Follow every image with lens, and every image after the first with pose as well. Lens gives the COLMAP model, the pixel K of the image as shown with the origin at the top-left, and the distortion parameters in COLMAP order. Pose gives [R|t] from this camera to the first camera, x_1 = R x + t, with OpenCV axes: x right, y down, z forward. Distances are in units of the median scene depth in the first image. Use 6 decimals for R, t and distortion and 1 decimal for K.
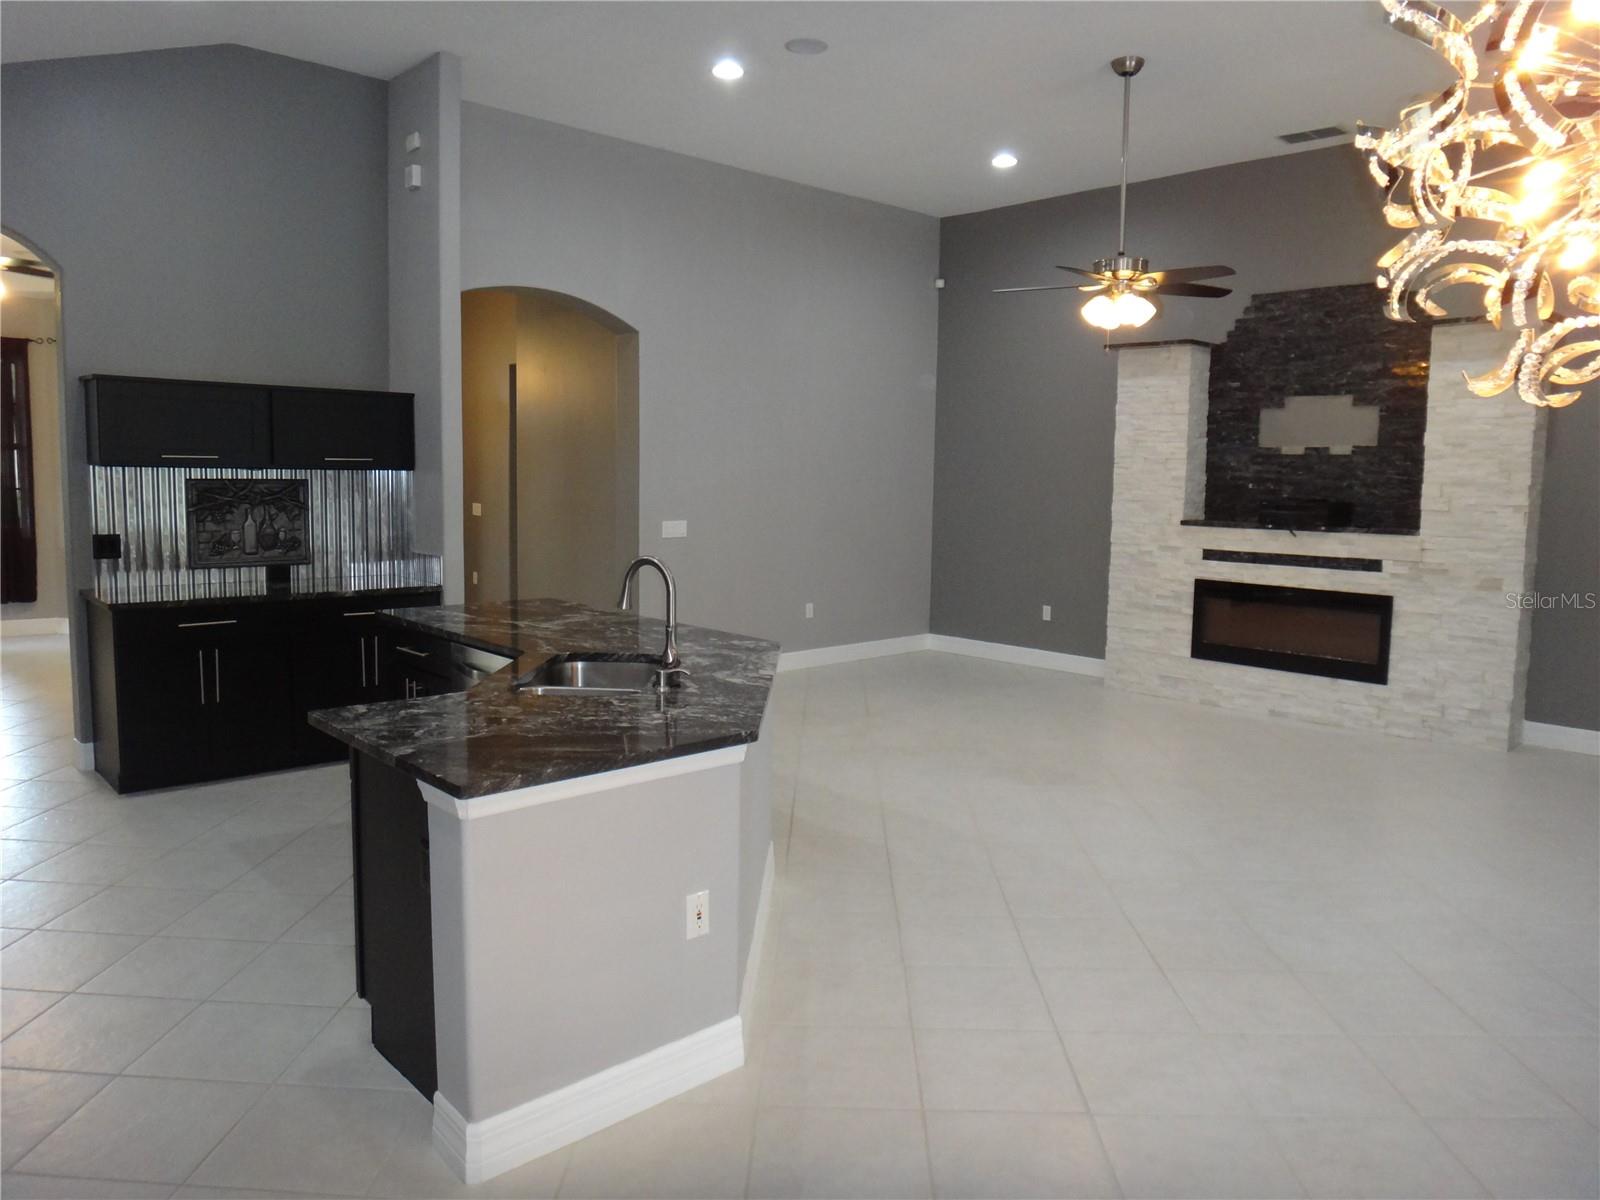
lens RADIAL K [[1118.8, 0, 768.4], [0, 1118.8, 579.0], [0, 0, 1]] dist [-0.046430, 0.009968]
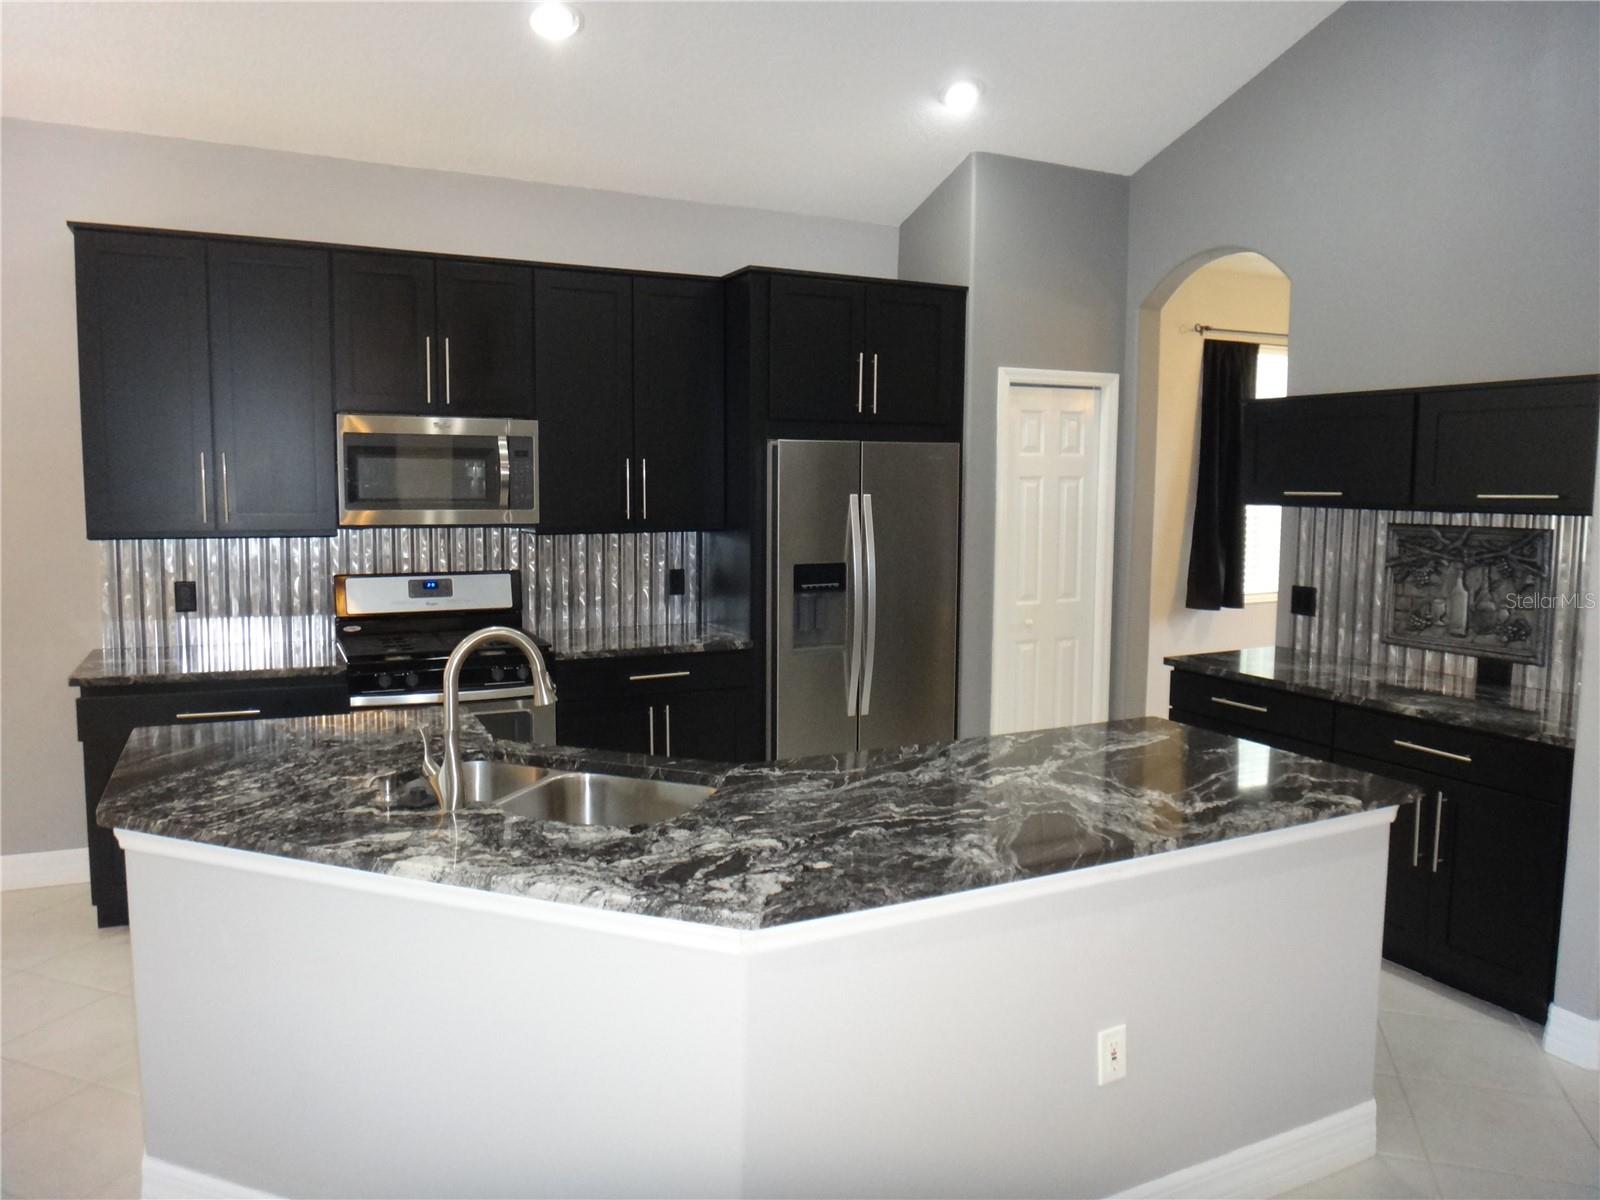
lens RADIAL K [[1118.8, 0, 798.6], [0, 1118.8, 593.6], [0, 0, 1]] dist [-0.046430, 0.009968]
pose [[-0.256714, 0.080935, -0.963093, 0.294250], [-0.099614, 0.988965, 0.109661, -0.083596], [0.961340, 0.124089, -0.245819, 0.783954]]
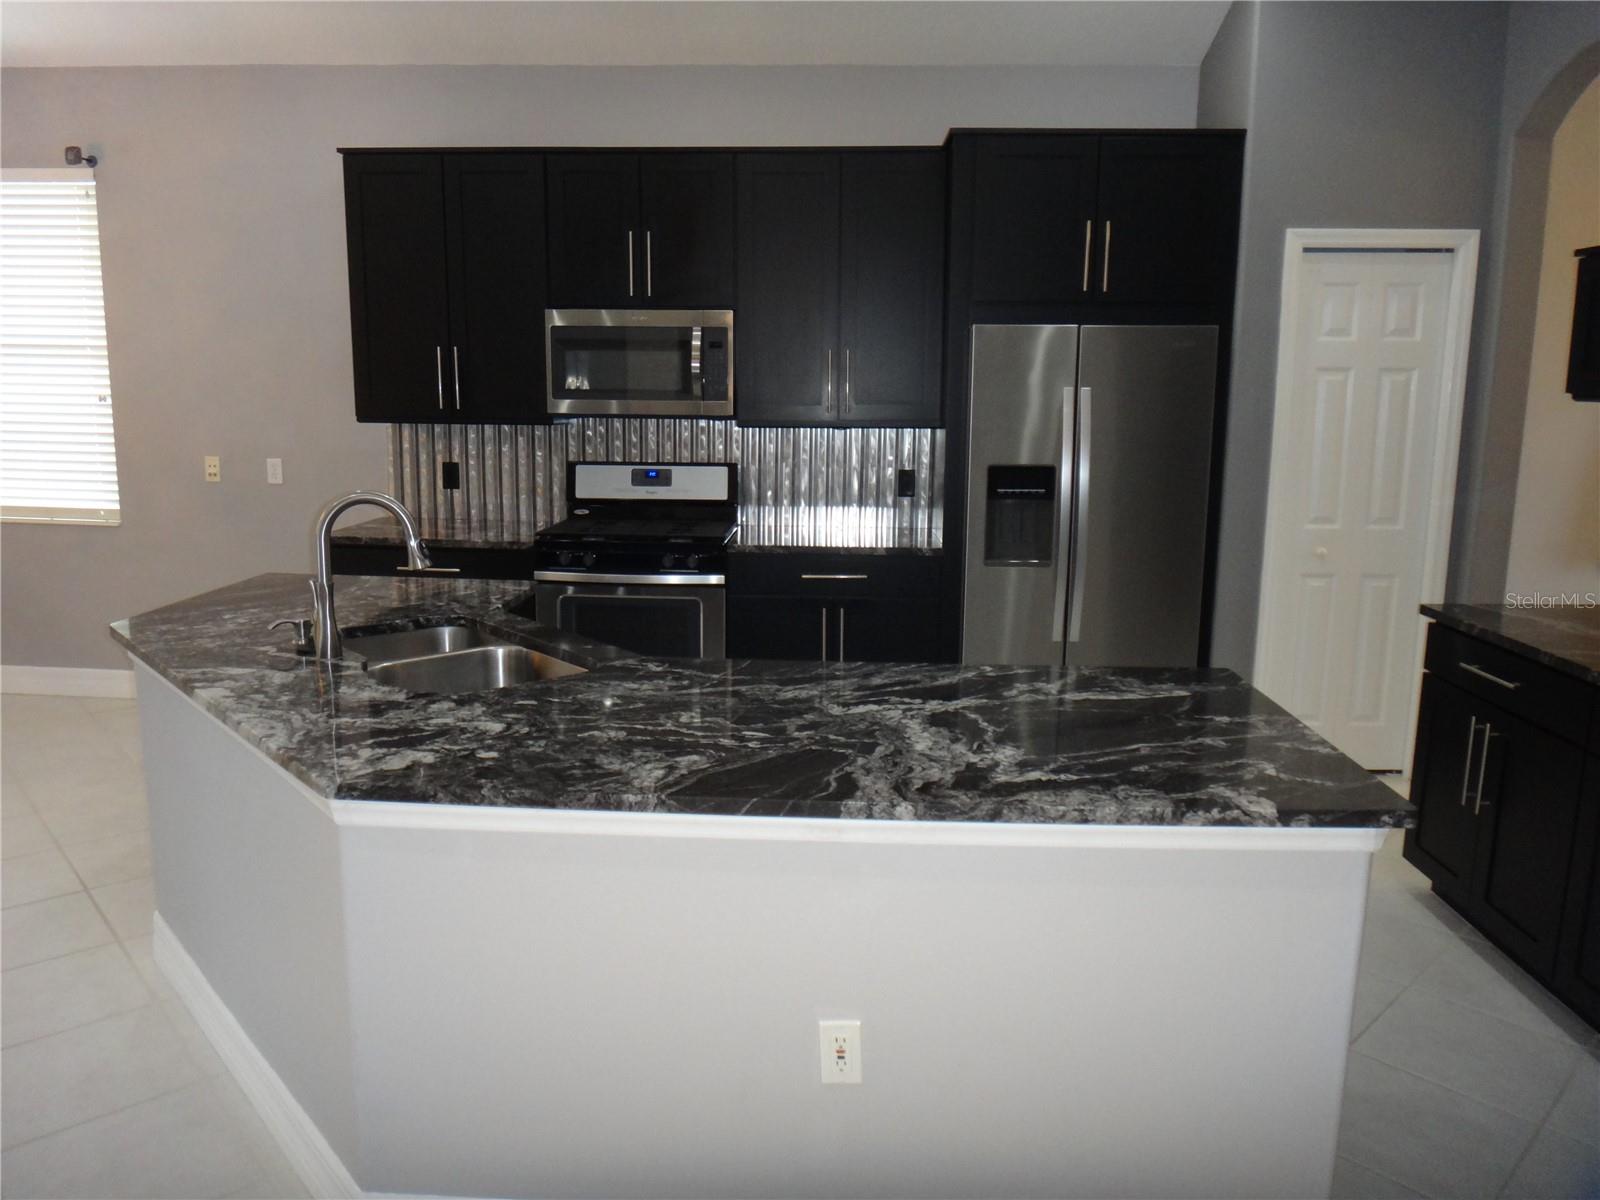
lens RADIAL K [[1118.8, 0, 790.6], [0, 1118.8, 593.7], [0, 0, 1]] dist [-0.046430, 0.009968]
pose [[-0.704470, 0.104759, -0.701960, 0.116347], [-0.084331, 0.969685, 0.229345, -0.090225], [0.704706, 0.220764, -0.674280, 0.997007]]
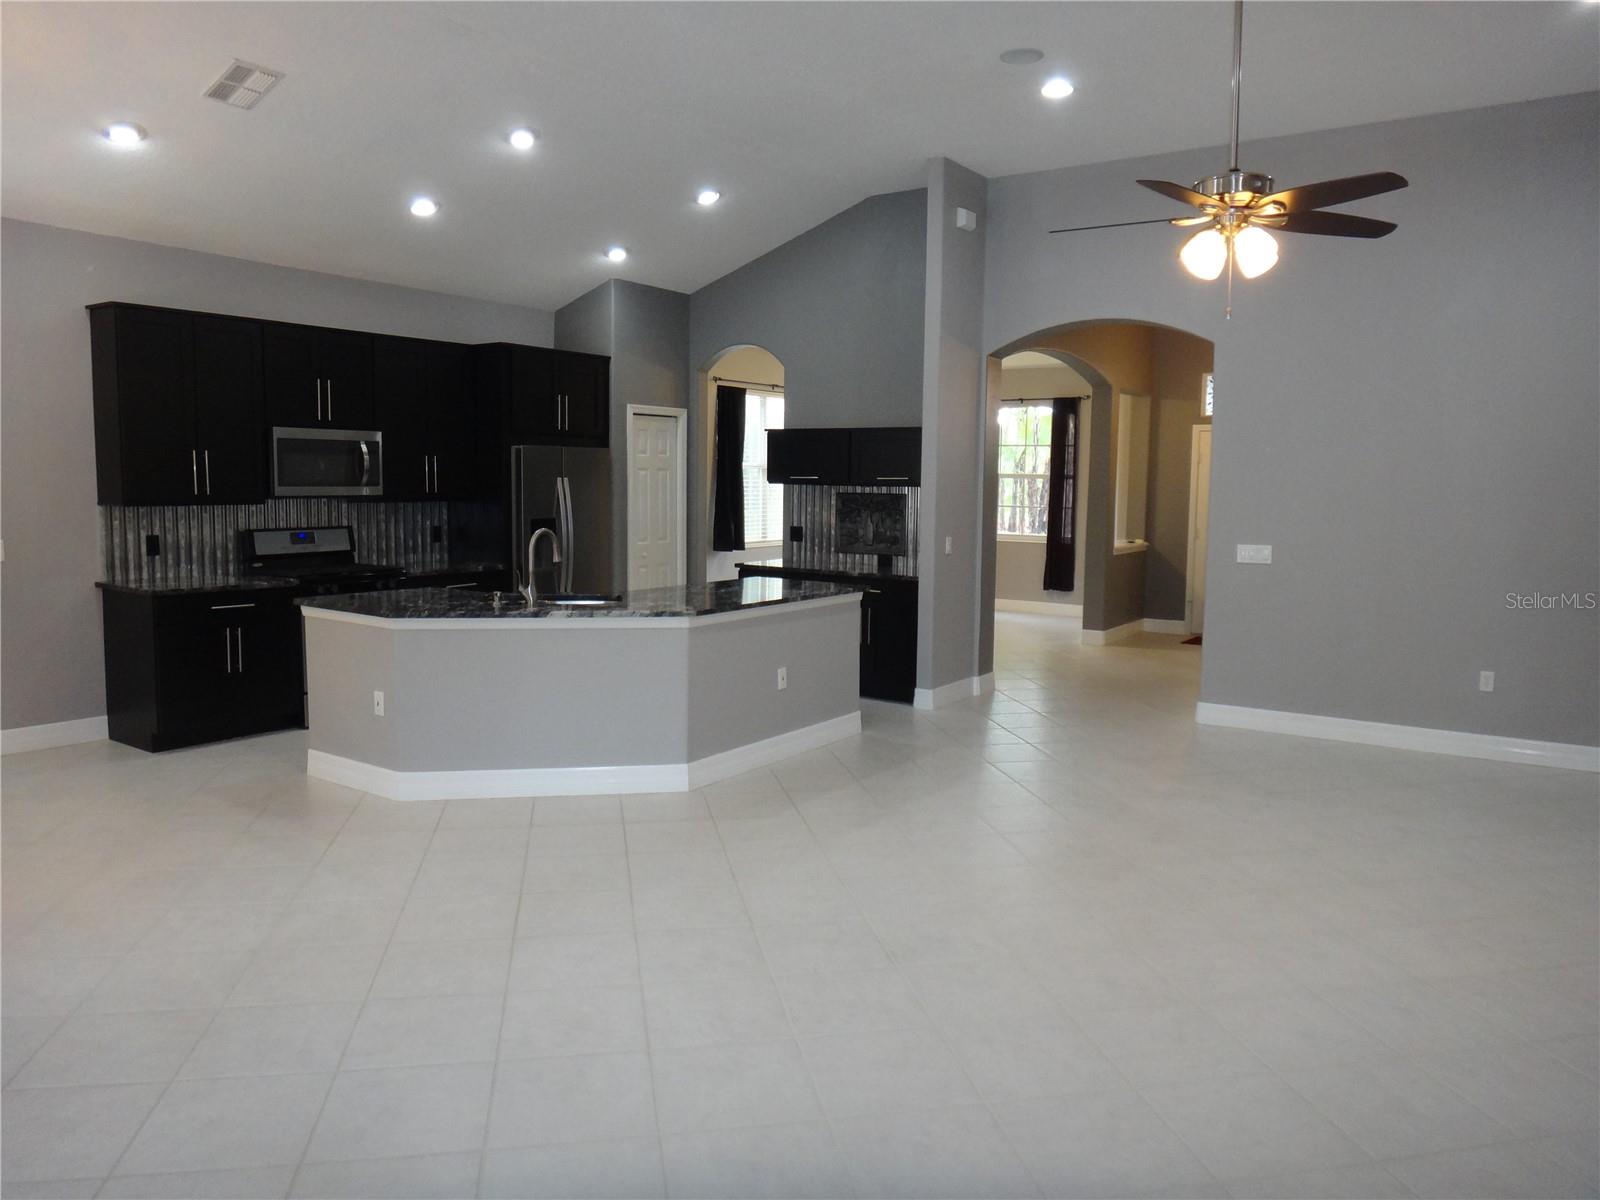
lens RADIAL K [[1118.8, 0, 790.7], [0, 1118.8, 614.6], [0, 0, 1]] dist [-0.046430, 0.009968]
pose [[0.245109, 0.105317, -0.963758, 0.931984], [-0.098746, 0.991624, 0.083248, -0.044810], [0.964454, 0.074762, 0.253456, 0.547514]]
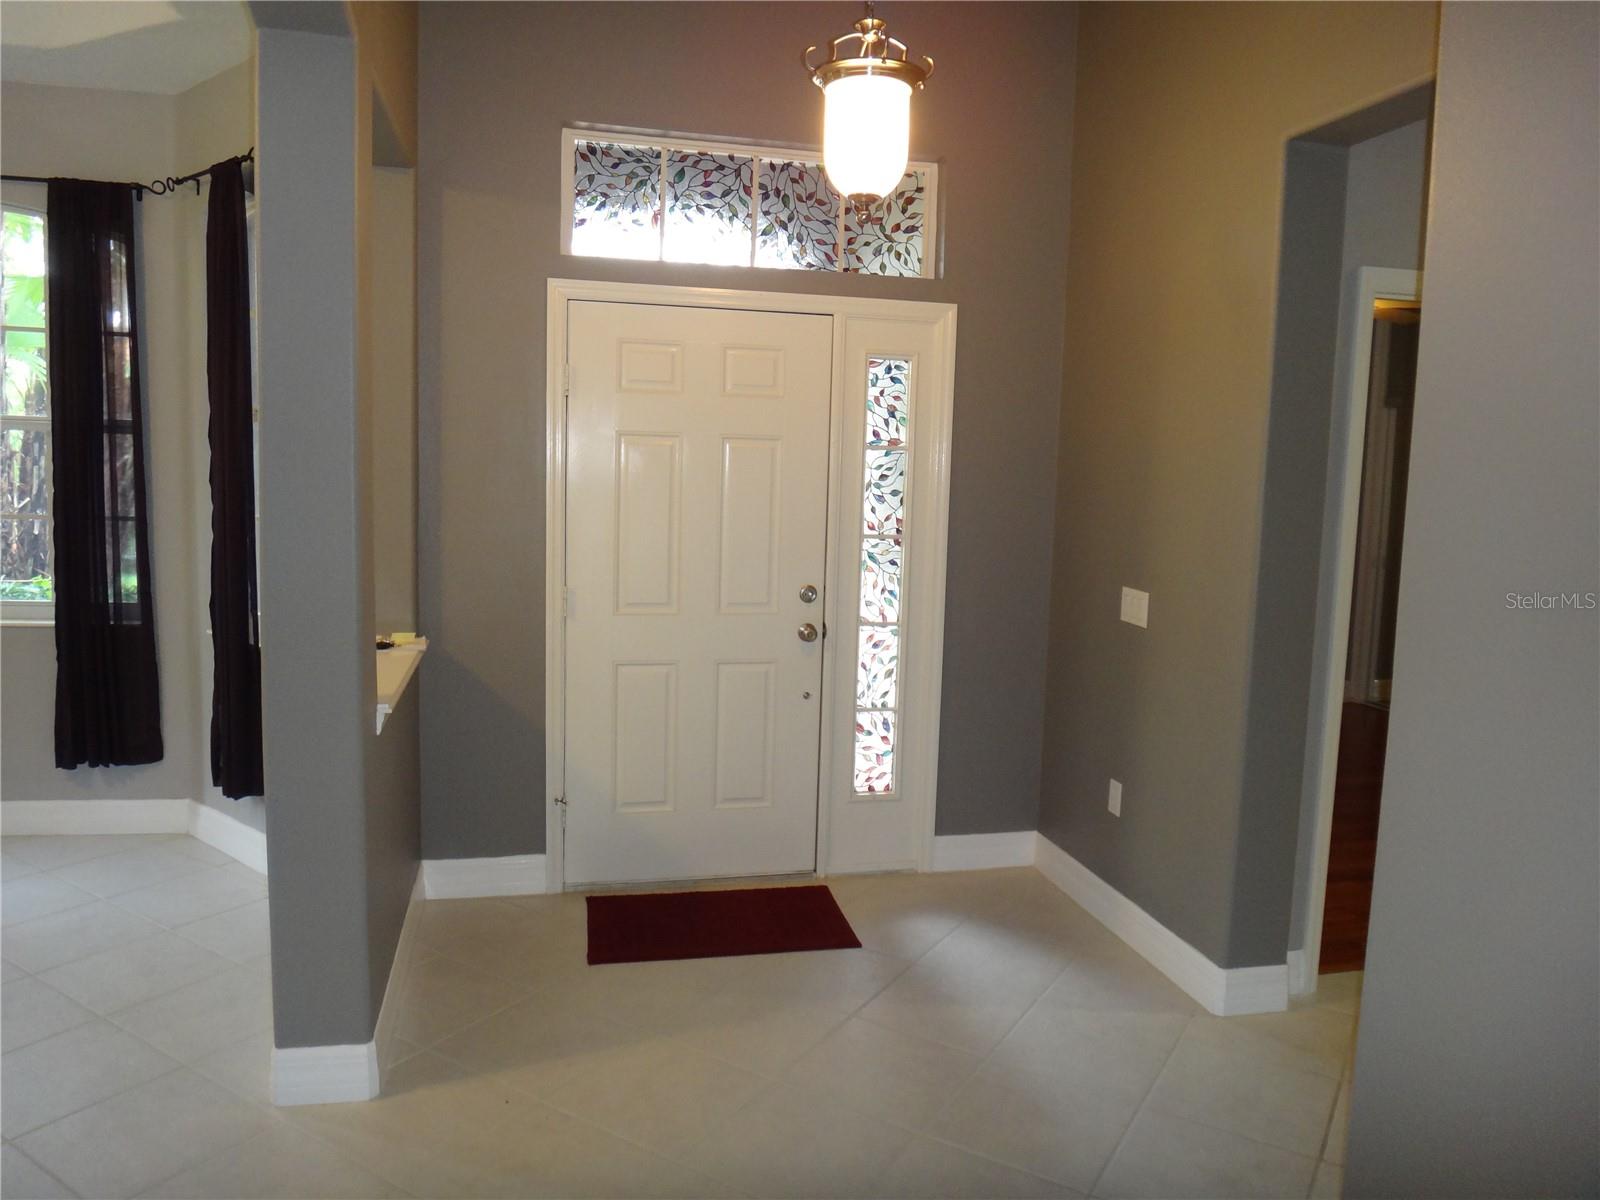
lens RADIAL K [[1118.8, 0, 797.2], [0, 1118.8, 600.2], [0, 0, 1]] dist [-0.046430, 0.009968]
pose [[0.883380, 0.077228, -0.462251, -0.343888], [-0.071384, 0.996993, 0.030149, -0.124420], [0.463189, 0.006364, 0.886236, 1.180990]]
